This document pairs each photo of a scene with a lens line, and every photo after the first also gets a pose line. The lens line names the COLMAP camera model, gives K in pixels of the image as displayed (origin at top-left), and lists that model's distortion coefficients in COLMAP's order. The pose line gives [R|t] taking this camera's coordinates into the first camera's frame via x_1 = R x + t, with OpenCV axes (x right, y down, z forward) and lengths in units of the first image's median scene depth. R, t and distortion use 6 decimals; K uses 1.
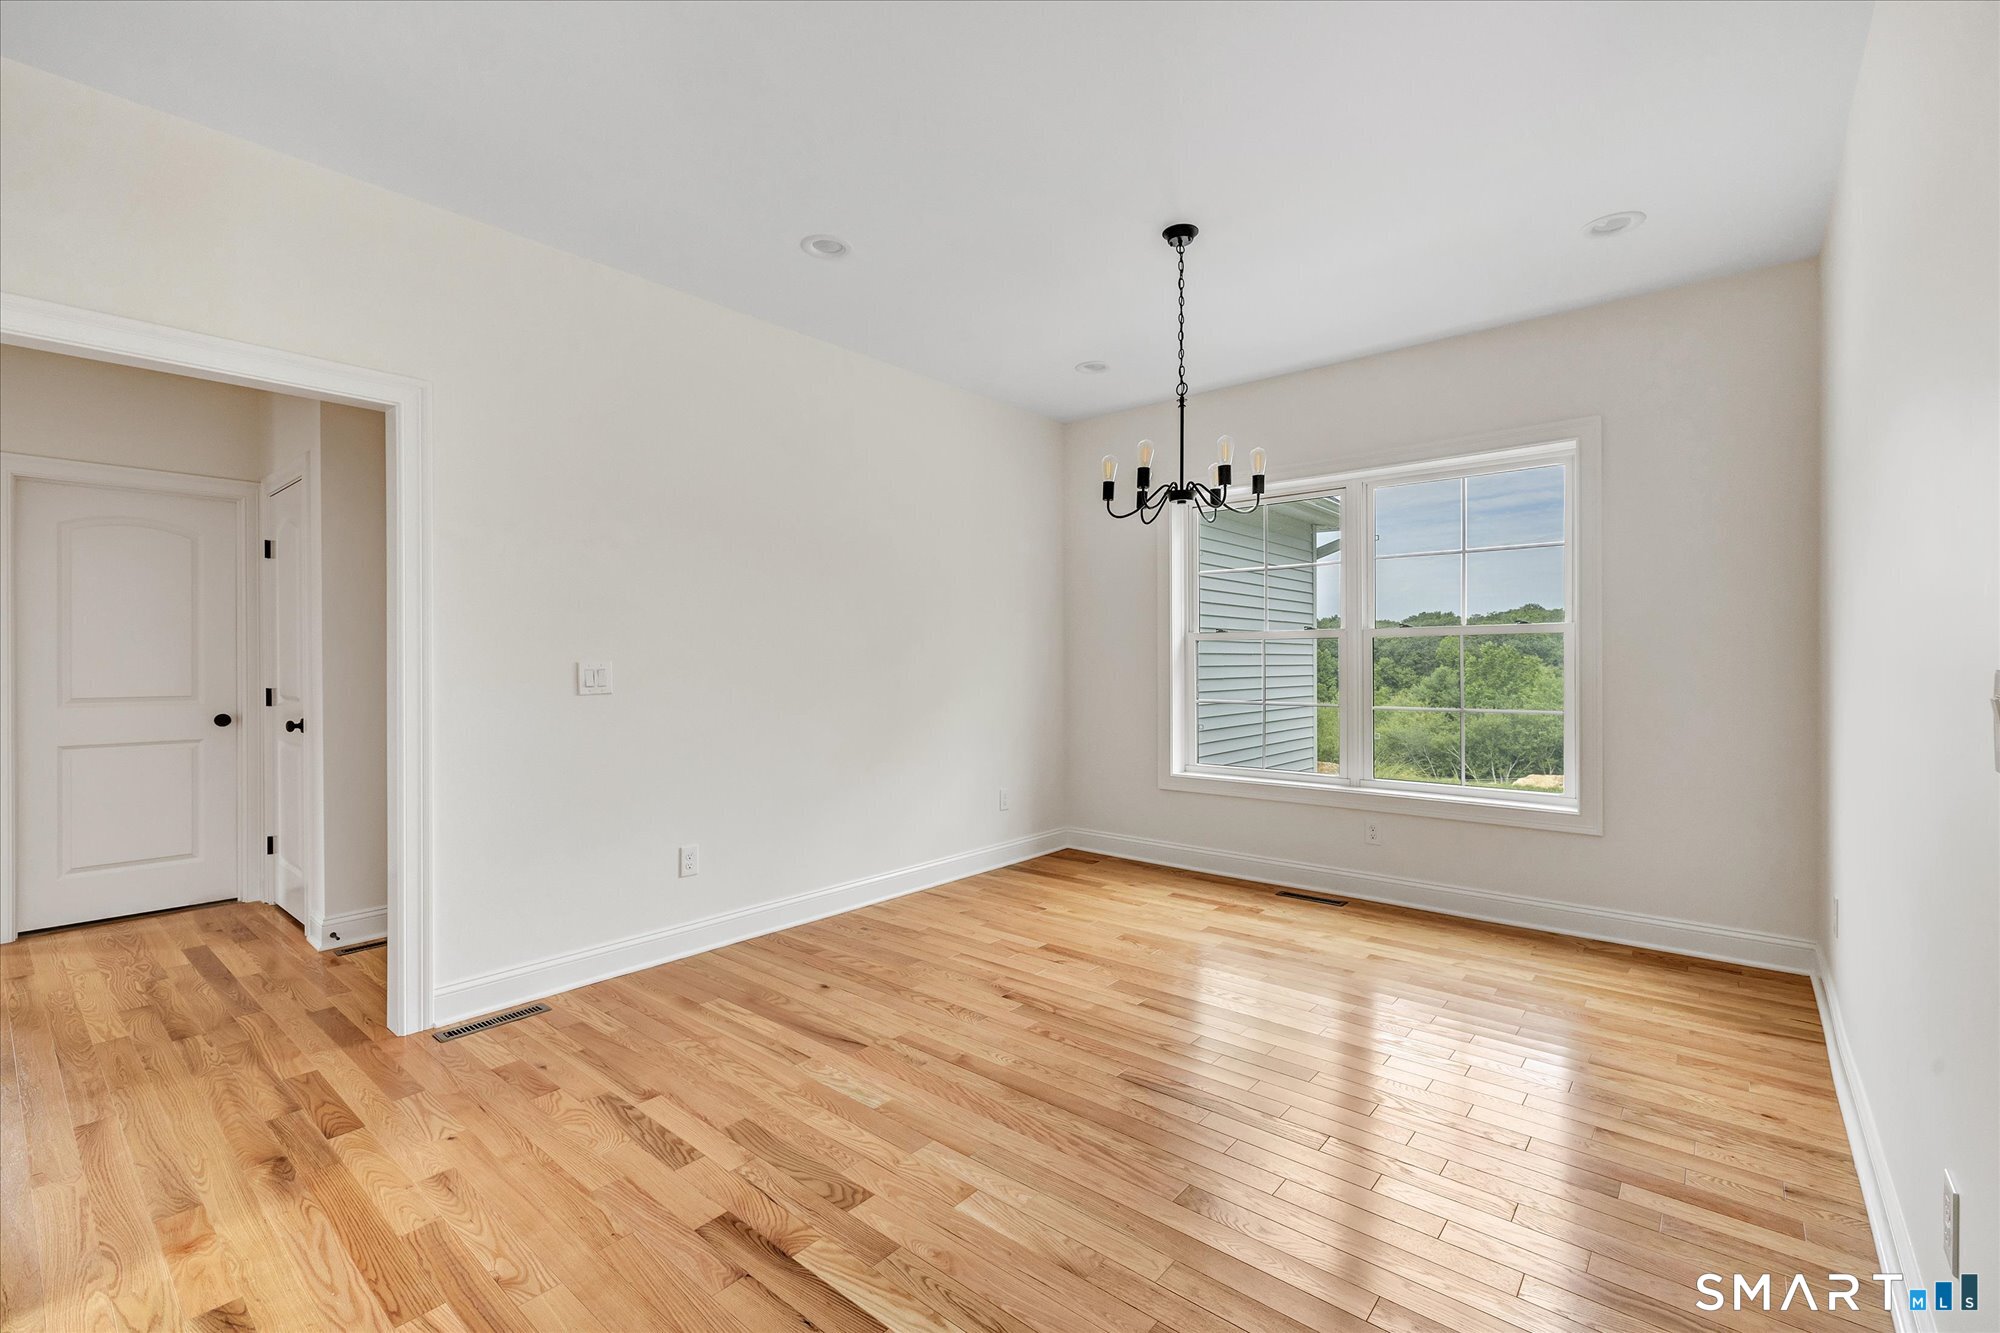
lens RADIAL K [[865.2, 0, 1007.1], [0, 865.2, 668.9], [0, 0, 1]] dist [0.000939, 0.000179]
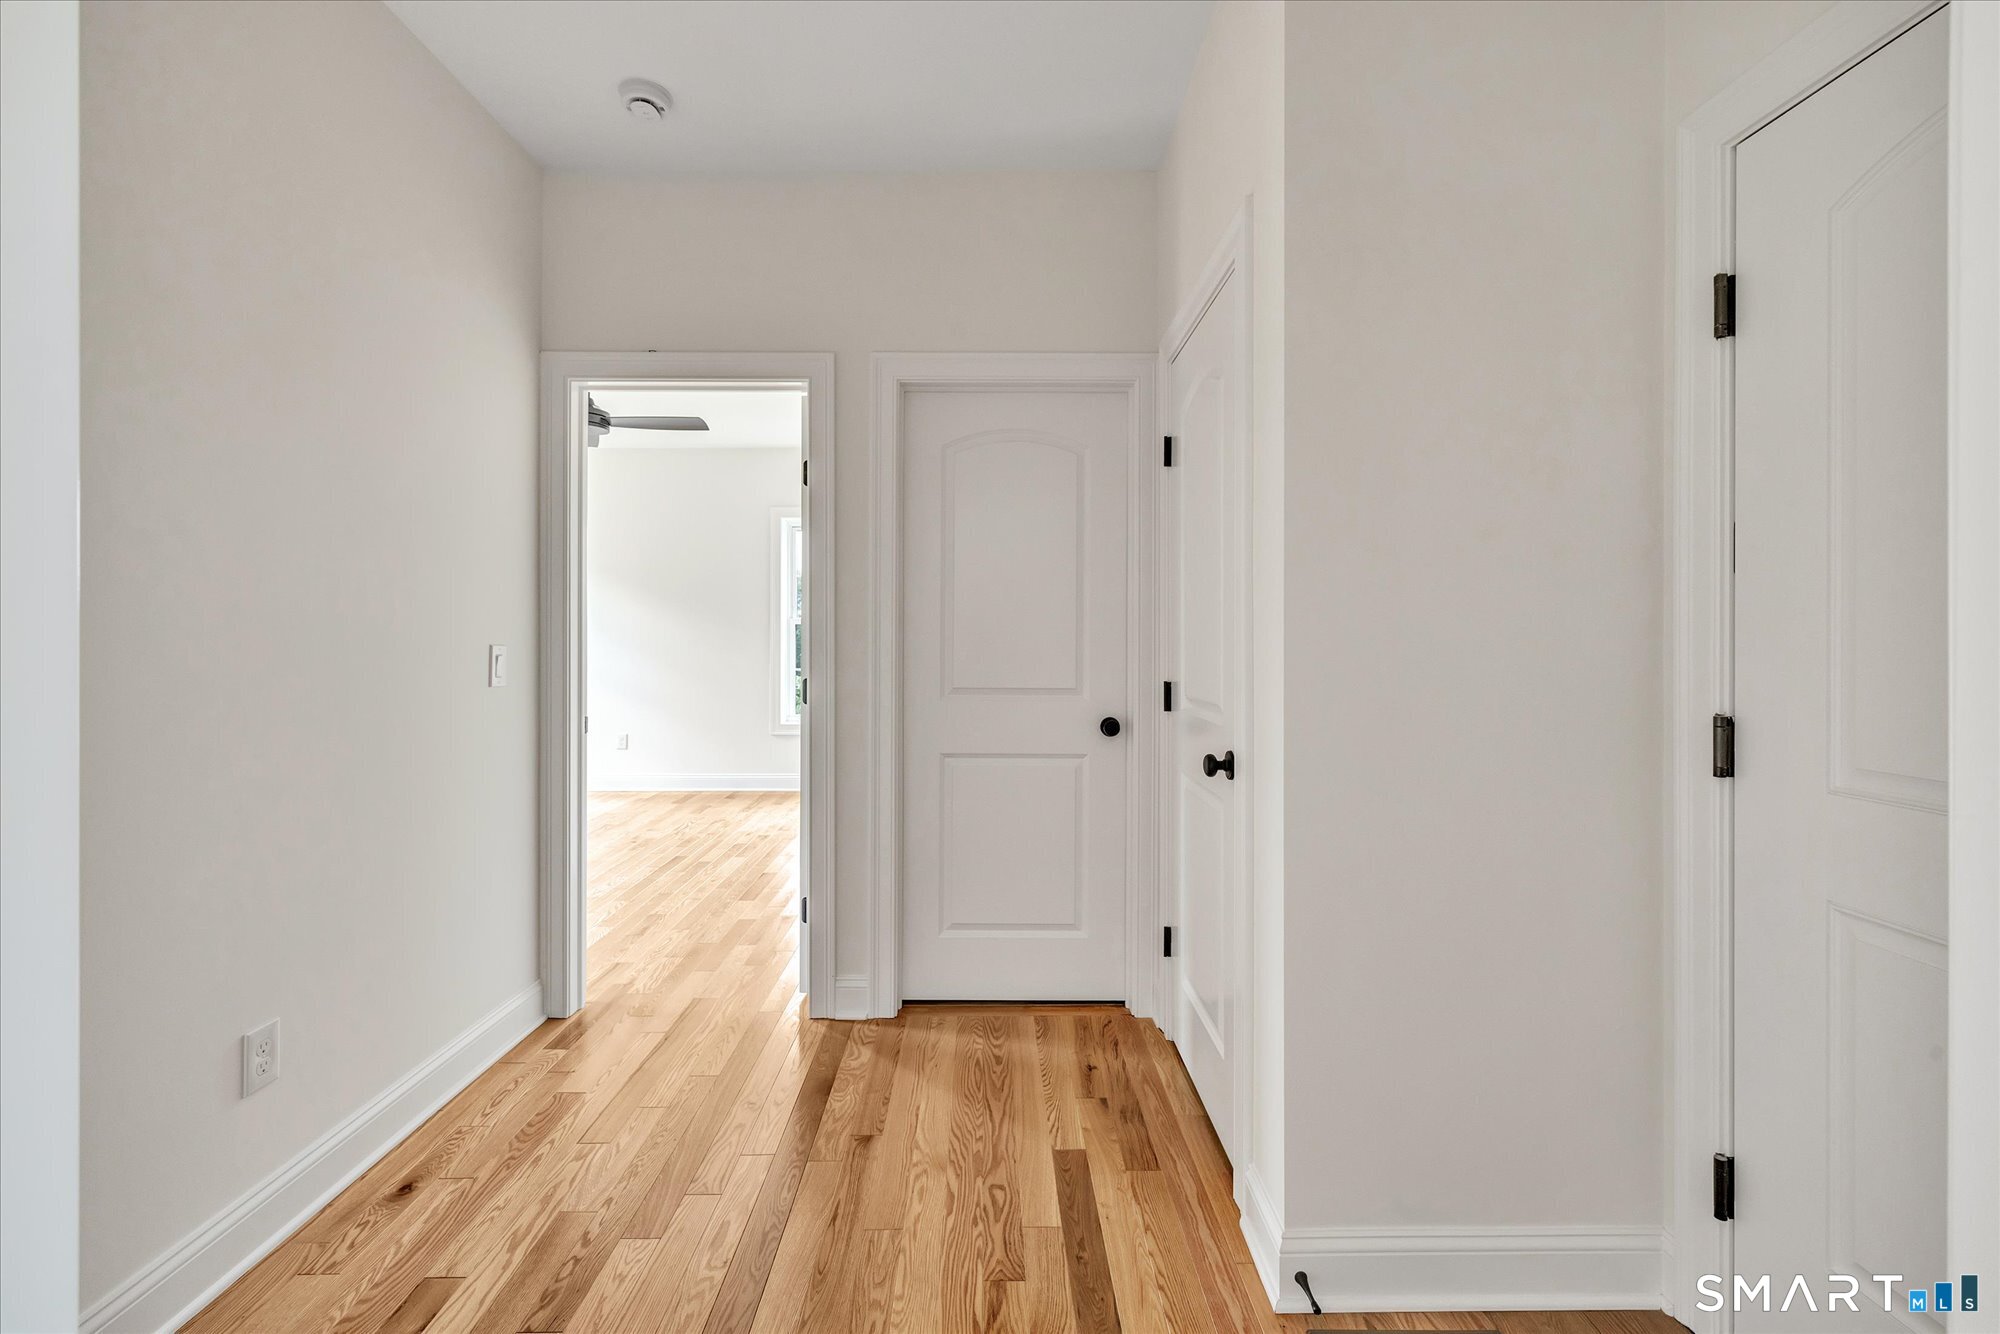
lens RADIAL K [[858.2, 0, 976.8], [0, 858.2, 634.1], [0, 0, 1]] dist [-0.002394, 0.000178]
pose [[0.630815, -0.002699, -0.775928, -0.529790], [-0.009164, 0.999898, -0.010928, -0.003350], [0.775879, 0.014004, 0.630726, 0.582300]]
